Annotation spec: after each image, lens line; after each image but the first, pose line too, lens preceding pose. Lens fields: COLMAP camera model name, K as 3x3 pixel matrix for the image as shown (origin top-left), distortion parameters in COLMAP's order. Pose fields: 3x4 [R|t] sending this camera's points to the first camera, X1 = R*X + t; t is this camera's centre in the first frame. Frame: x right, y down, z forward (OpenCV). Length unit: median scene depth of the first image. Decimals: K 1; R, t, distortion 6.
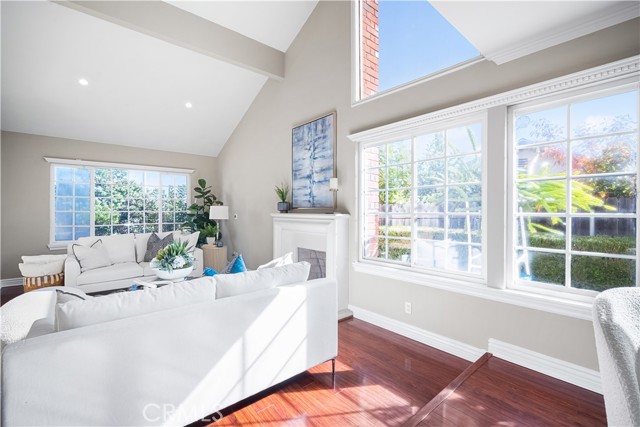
lens RADIAL K [[282.6, 0, 319.4], [0, 282.6, 211.8], [0, 0, 1]] dist [-0.011878, 0.000184]
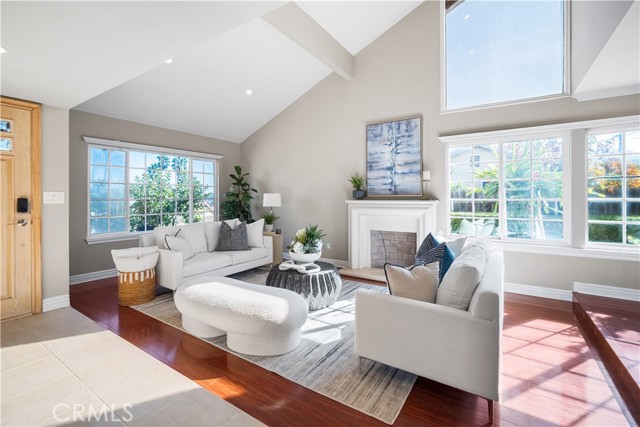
lens RADIAL K [[287.7, 0, 317.9], [0, 287.7, 198.1], [0, 0, 1]] dist [-0.003601, -0.000009]
pose [[0.960186, -0.003371, 0.279340, -0.644762], [0.004272, 0.999987, -0.002618, -0.000367], [-0.279328, 0.003707, 0.960189, -0.052114]]
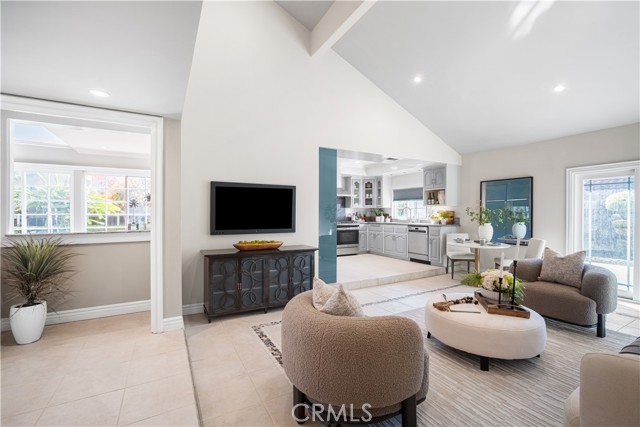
lens RADIAL K [[282.6, 0, 319.4], [0, 282.6, 211.8], [0, 0, 1]] dist [-0.011878, 0.000184]
pose [[0.198870, 0.001681, 0.980024, -0.744499], [0.004385, 0.999987, -0.002605, 0.000659], [-0.980016, 0.004815, 0.198860, -0.856241]]
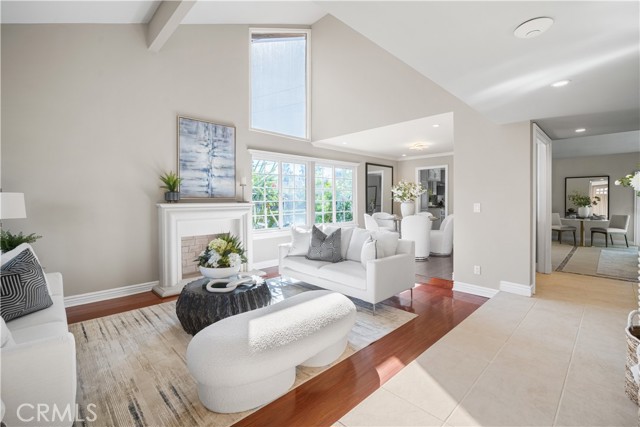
lens RADIAL K [[285.8, 0, 322.1], [0, 285.8, 200.1], [0, 0, 1]] dist [0.000316, 0.000681]
pose [[-0.069050, -0.003598, 0.997607, -1.191210], [0.008740, 0.999953, 0.004211, -0.005703], [-0.997575, 0.009010, -0.069015, 0.614681]]
